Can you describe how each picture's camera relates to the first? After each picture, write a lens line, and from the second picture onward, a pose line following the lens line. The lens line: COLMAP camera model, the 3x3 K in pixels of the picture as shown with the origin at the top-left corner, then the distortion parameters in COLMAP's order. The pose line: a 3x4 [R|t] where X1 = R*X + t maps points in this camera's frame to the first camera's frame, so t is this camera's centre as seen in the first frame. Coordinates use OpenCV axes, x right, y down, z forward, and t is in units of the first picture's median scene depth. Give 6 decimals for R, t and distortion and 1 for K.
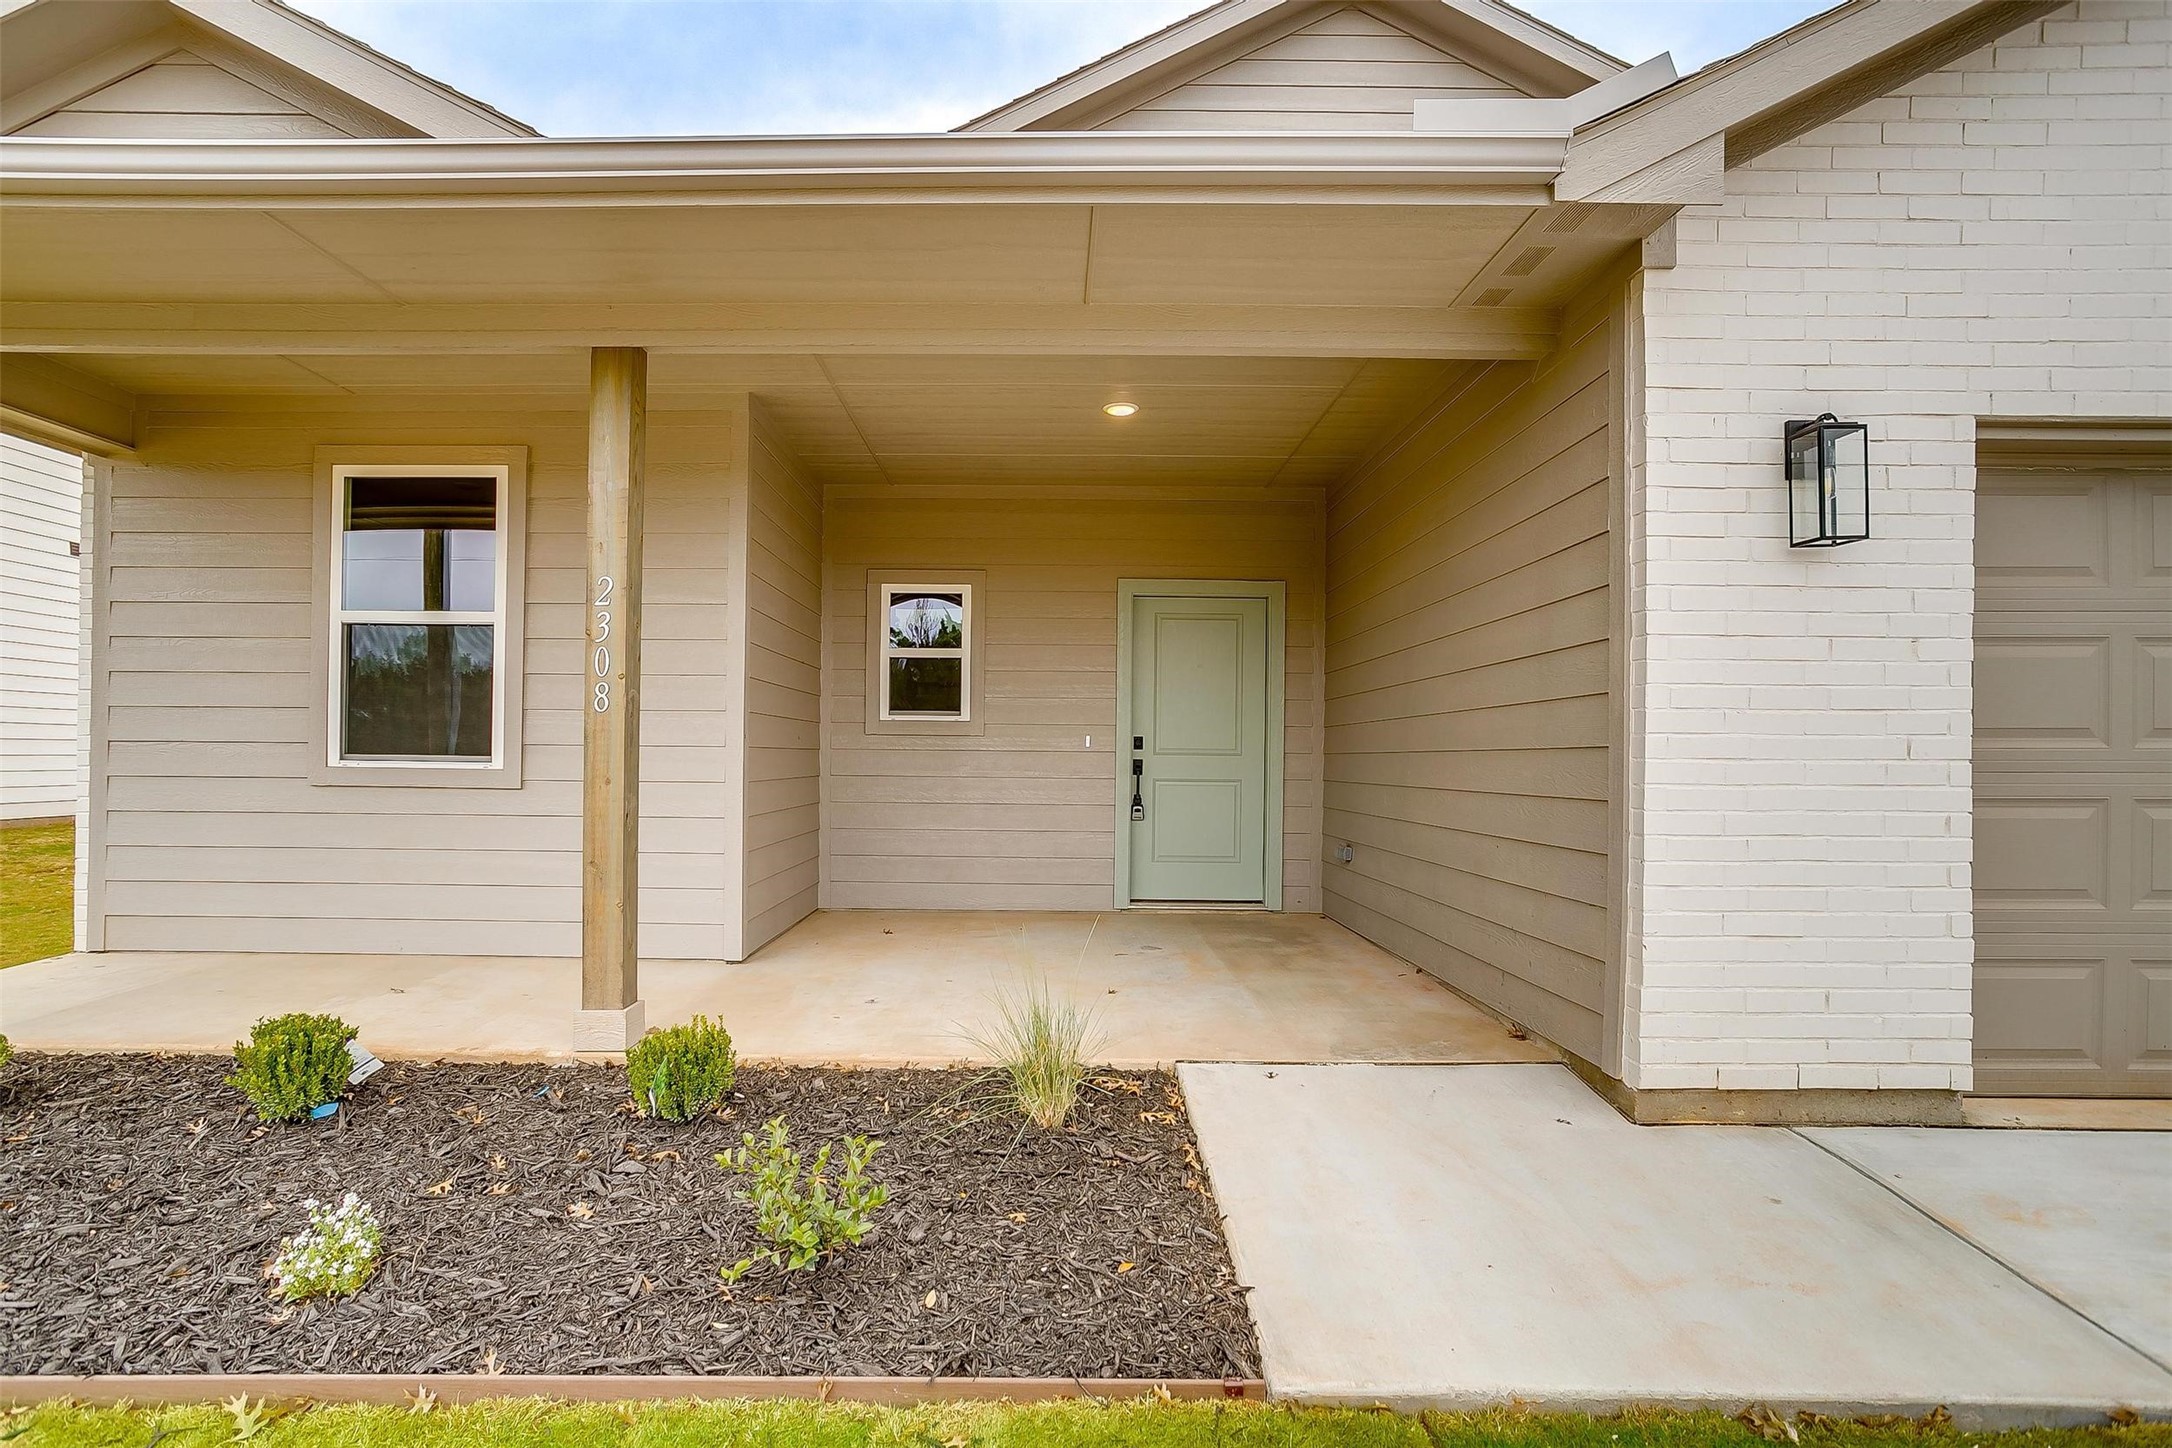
lens RADIAL K [[1047.5, 0, 1071.4], [0, 1047.5, 731.4], [0, 0, 1]] dist [-0.004142, 0.000807]
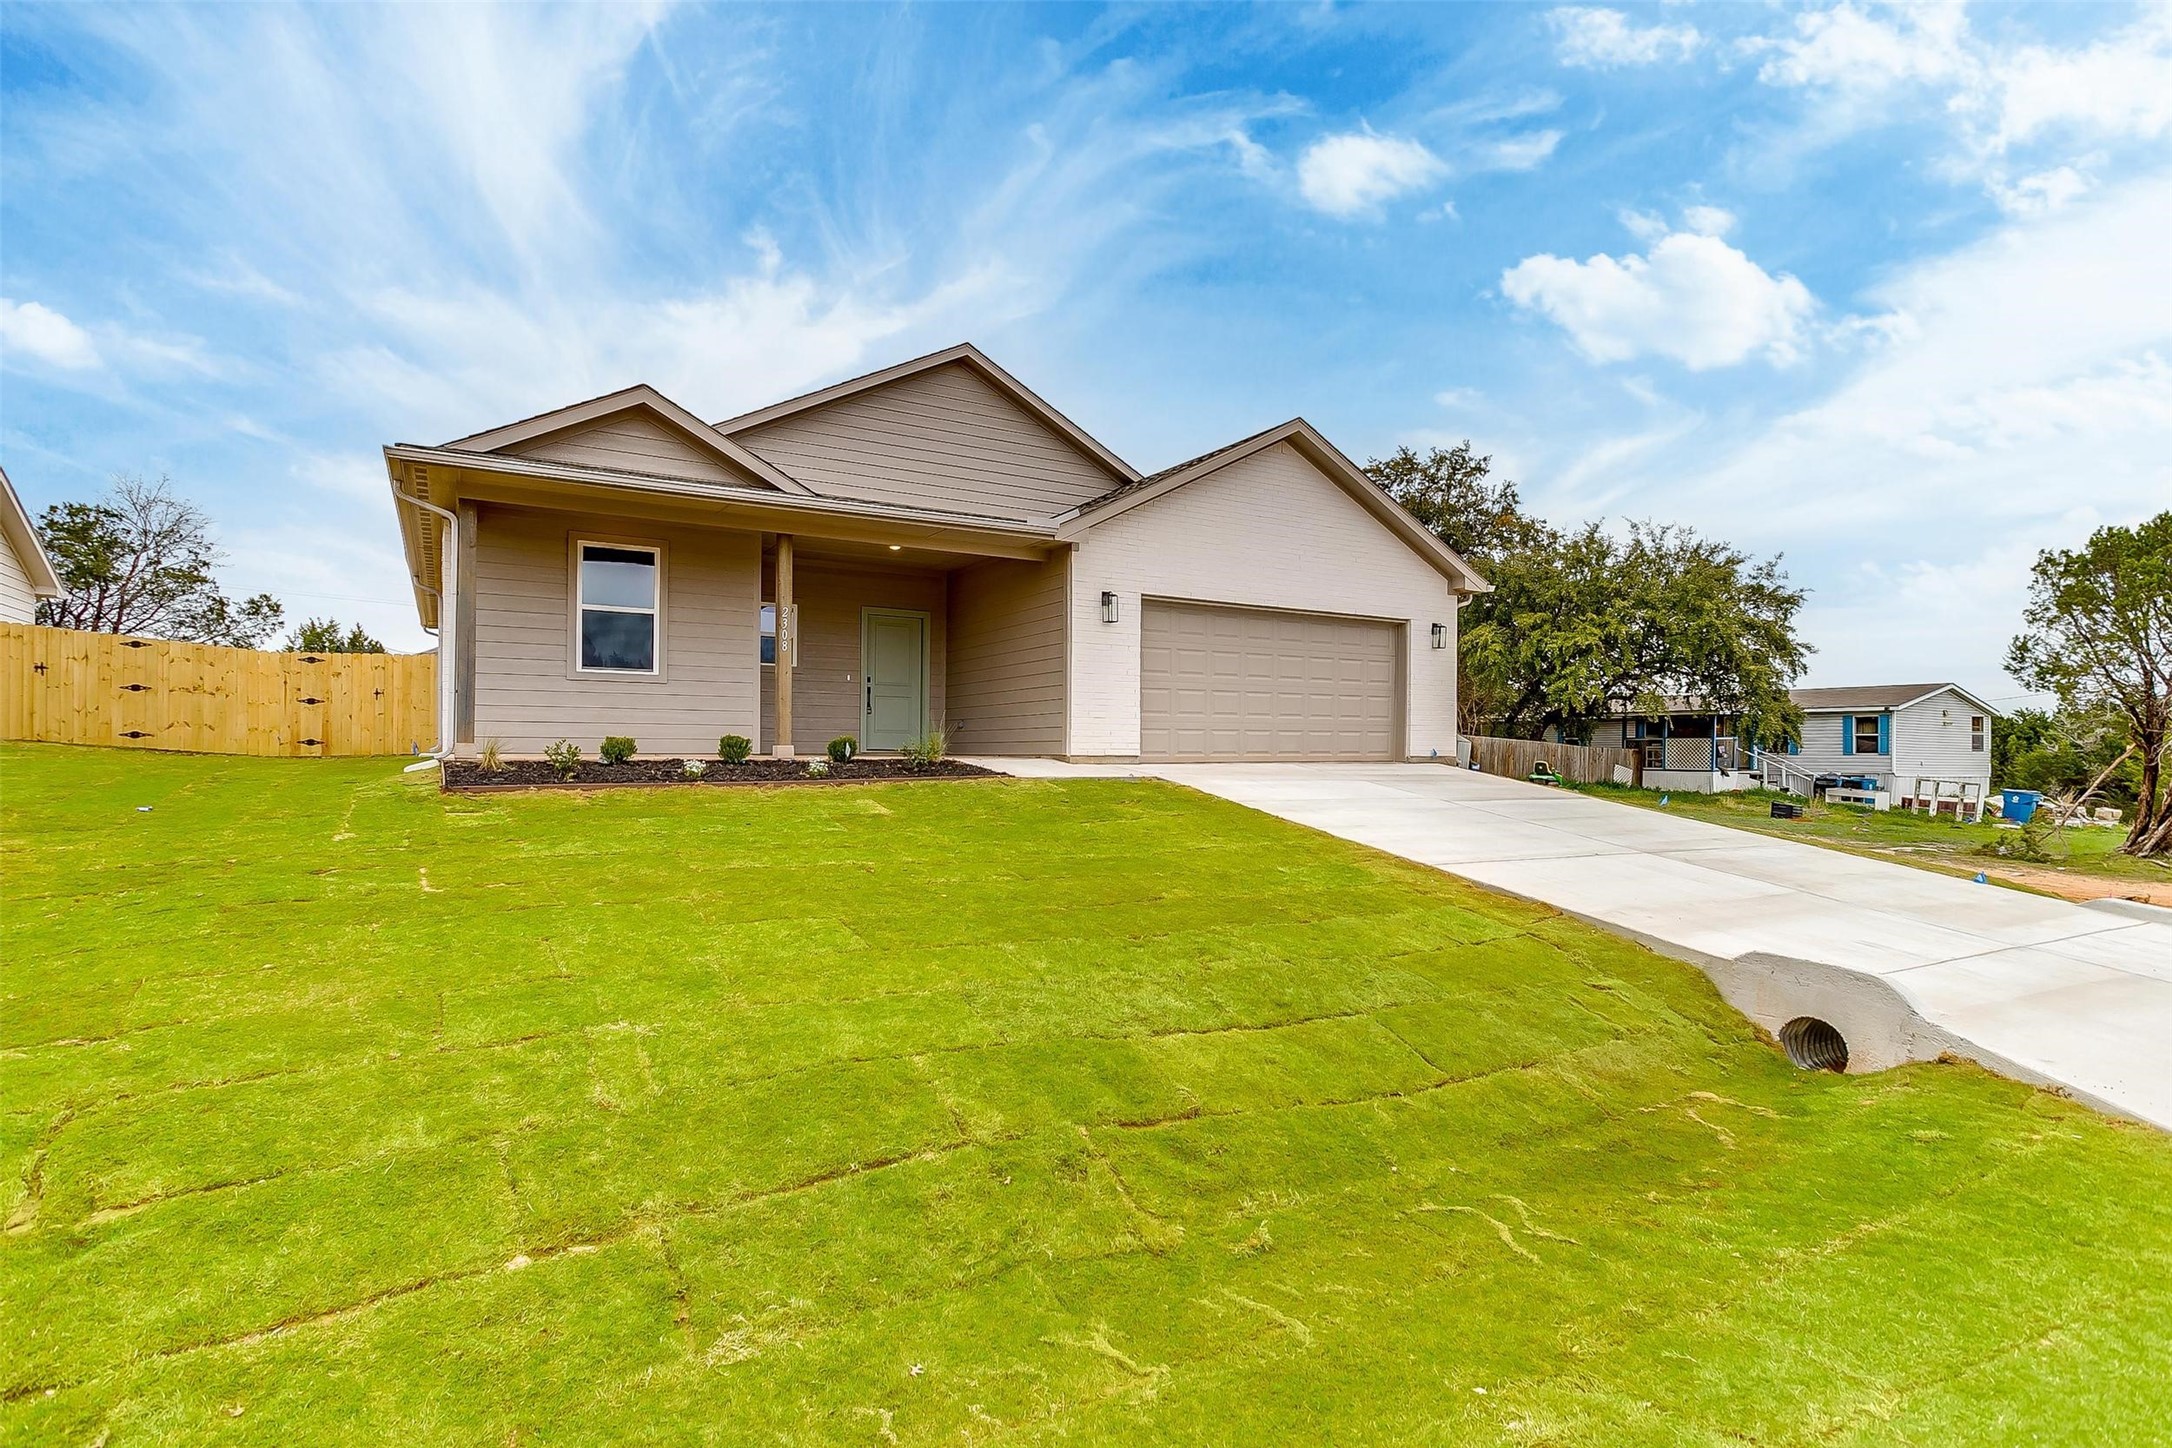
lens RADIAL K [[1047.5, 0, 1083.1], [0, 1047.5, 734.5], [0, 0, 1]] dist [-0.004142, 0.000807]
pose [[0.857819, 0.003613, 0.513939, -1.305941], [-0.006281, 0.999974, 0.003455, 0.221092], [-0.513913, -0.006192, 0.857820, -2.180529]]
